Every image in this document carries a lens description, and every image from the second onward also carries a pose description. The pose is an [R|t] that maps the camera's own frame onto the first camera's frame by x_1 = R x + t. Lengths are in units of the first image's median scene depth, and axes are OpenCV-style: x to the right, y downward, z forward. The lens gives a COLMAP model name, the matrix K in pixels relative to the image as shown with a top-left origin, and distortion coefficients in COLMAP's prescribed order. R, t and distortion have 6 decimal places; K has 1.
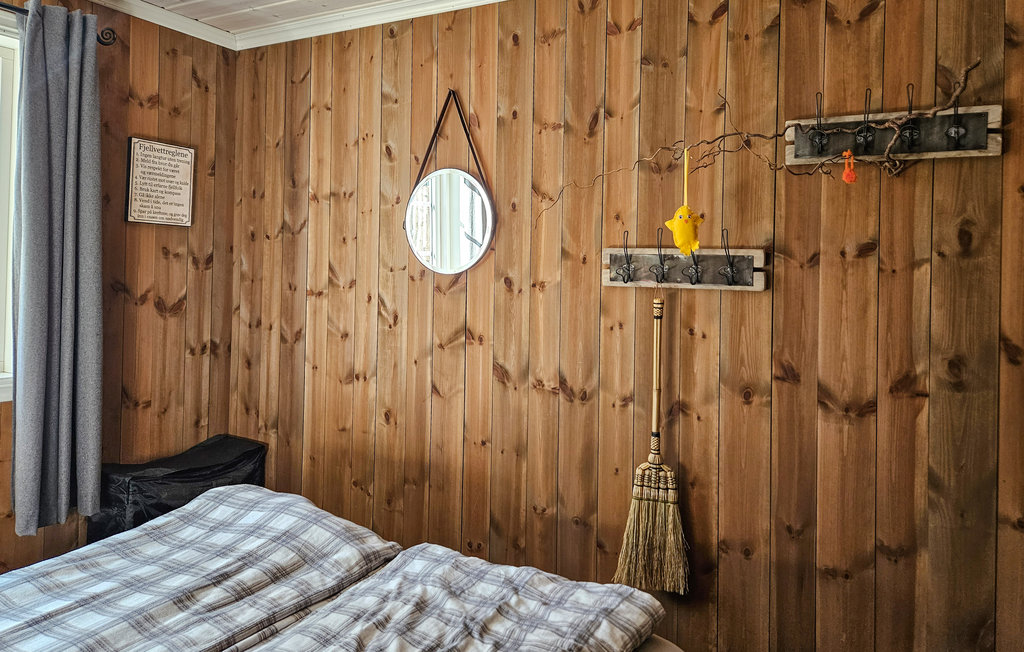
lens RADIAL K [[724.5, 0, 512.0], [0, 724.5, 326.0], [0, 0, 1]] dist [0.006519, -0.001295]
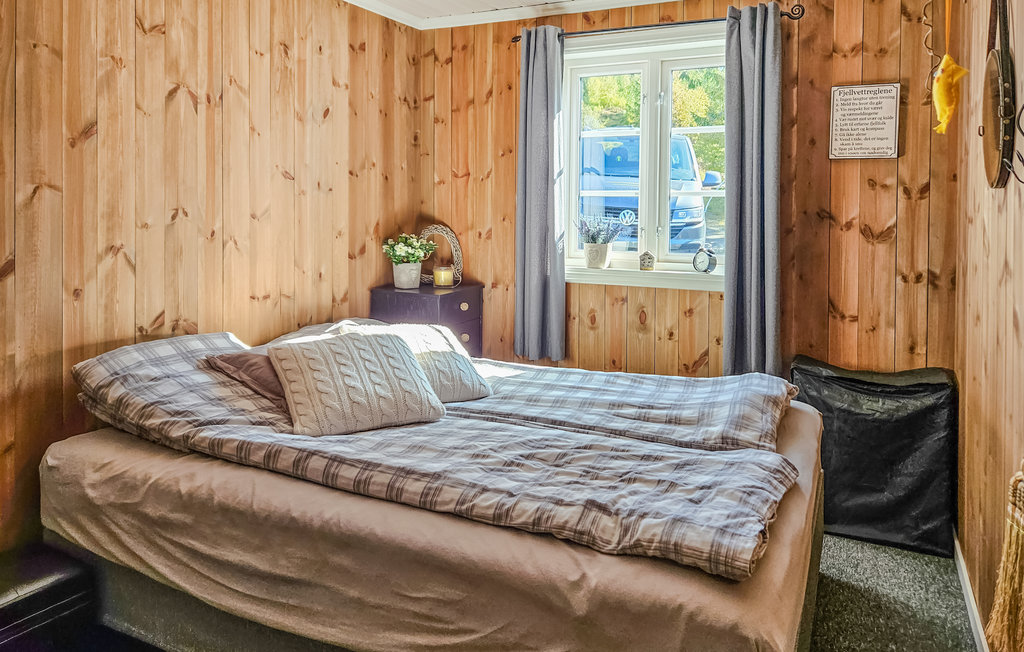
lens RADIAL K [[724.5, 0, 512.0], [0, 724.5, 326.0], [0, 0, 1]] dist [0.006519, -0.001295]
pose [[0.032987, 0.135388, -0.990243, 0.643231], [-0.086174, 0.987478, 0.132139, 0.014336], [0.995734, 0.080975, 0.044241, 0.424319]]
